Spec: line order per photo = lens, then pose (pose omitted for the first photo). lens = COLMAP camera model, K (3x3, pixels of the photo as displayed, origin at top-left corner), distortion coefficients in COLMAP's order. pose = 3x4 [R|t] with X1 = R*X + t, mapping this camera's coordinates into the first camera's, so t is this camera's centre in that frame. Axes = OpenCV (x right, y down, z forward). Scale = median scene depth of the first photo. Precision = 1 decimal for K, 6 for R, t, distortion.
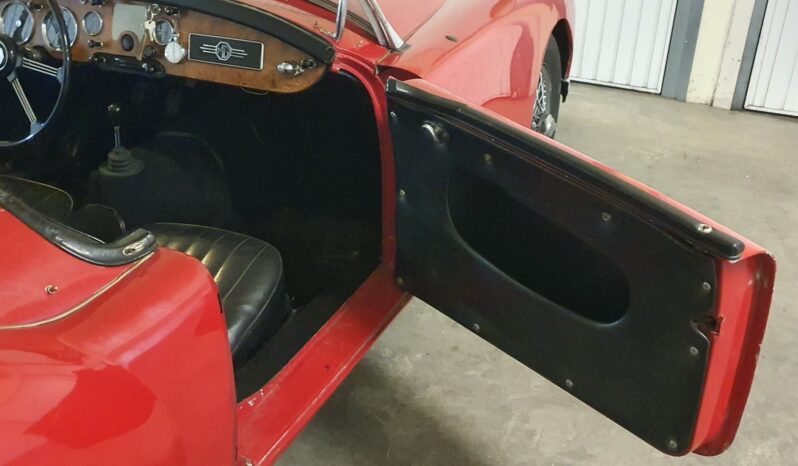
lens RADIAL K [[805.6, 0, 375.2], [0, 805.6, 244.1], [0, 0, 1]] dist [0.036456, 0.000000]
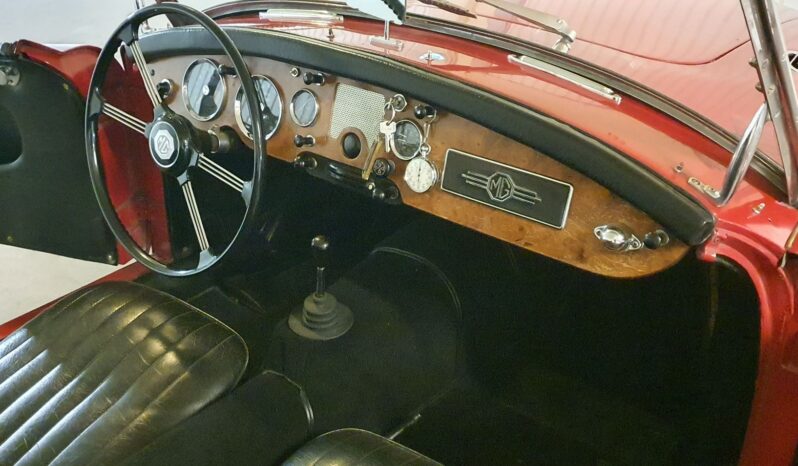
lens RADIAL K [[805.6, 0, 391.8], [0, 805.6, 259.7], [0, 0, 1]] dist [0.036456, 0.000000]
pose [[0.966894, 0.127896, -0.220813, -0.126495], [-0.119760, 0.991548, 0.049906, -0.204043], [0.225330, -0.021809, 0.974038, 0.398860]]
